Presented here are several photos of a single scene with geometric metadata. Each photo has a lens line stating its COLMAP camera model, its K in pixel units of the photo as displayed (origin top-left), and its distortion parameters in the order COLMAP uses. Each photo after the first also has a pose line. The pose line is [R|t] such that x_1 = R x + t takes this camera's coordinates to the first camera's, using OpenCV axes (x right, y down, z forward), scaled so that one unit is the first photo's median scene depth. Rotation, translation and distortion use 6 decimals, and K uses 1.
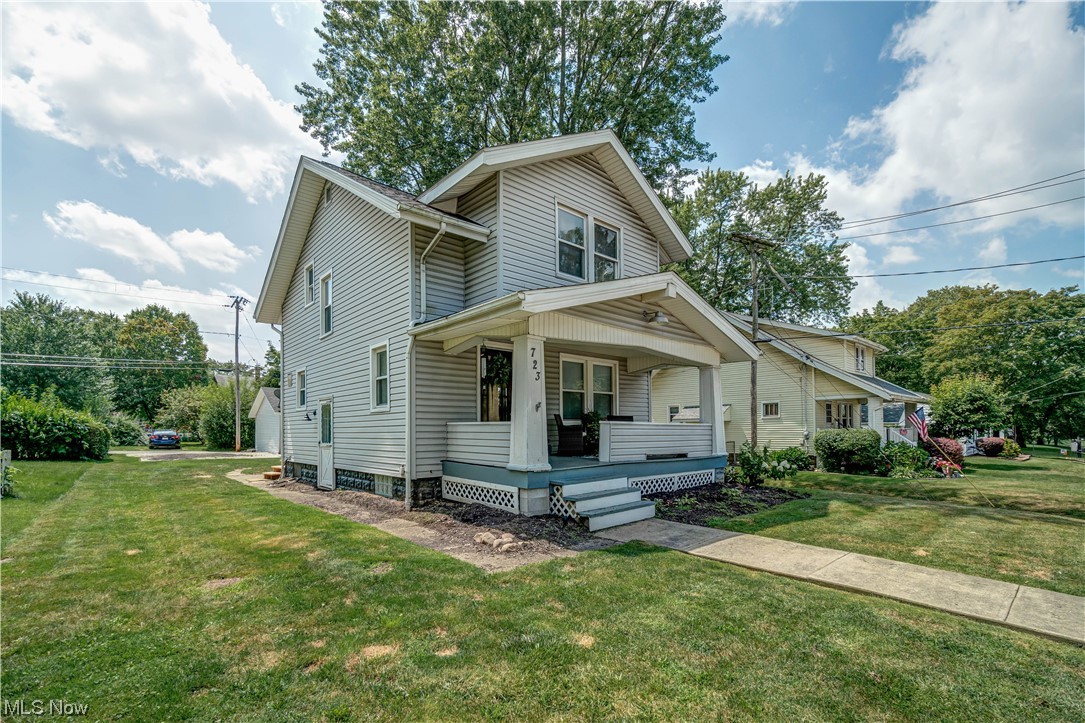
lens RADIAL K [[476.0, 0, 524.2], [0, 476.0, 411.0], [0, 0, 1]] dist [0.000068, 0.000005]
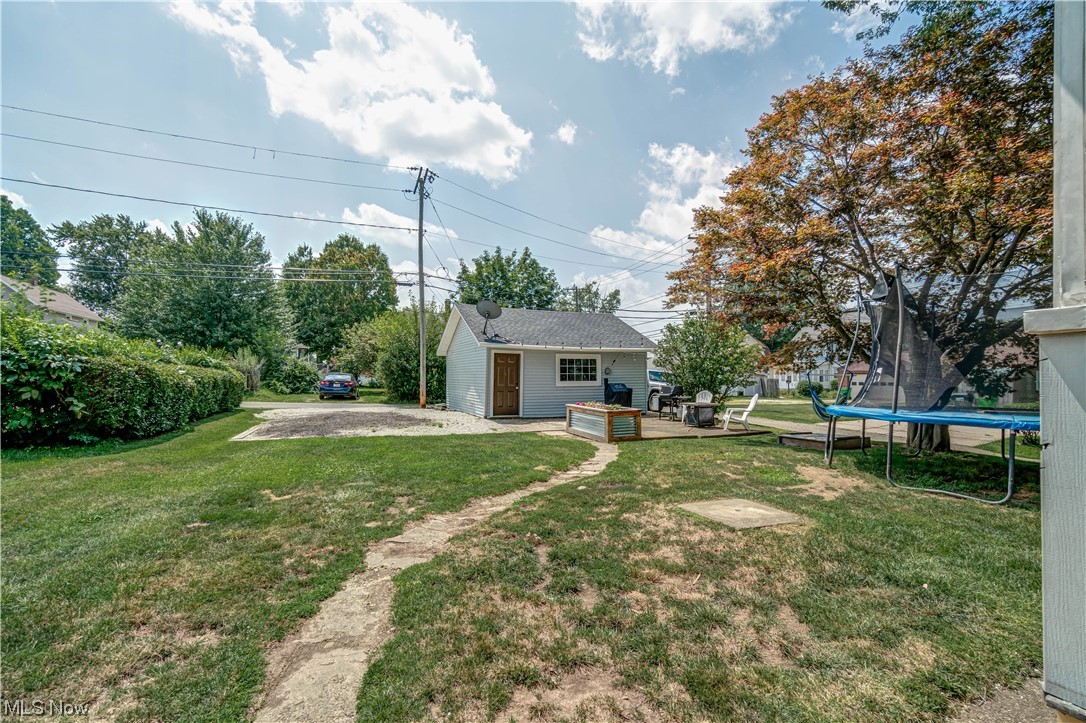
lens RADIAL K [[476.5, 0, 539.2], [0, 476.5, 365.9], [0, 0, 1]] dist [0.000068, 0.000005]
pose [[0.949334, 0.004139, -0.314241, -0.211035], [0.001042, 0.999866, 0.016317, 0.015109], [0.314267, -0.015818, 0.949203, 0.373089]]
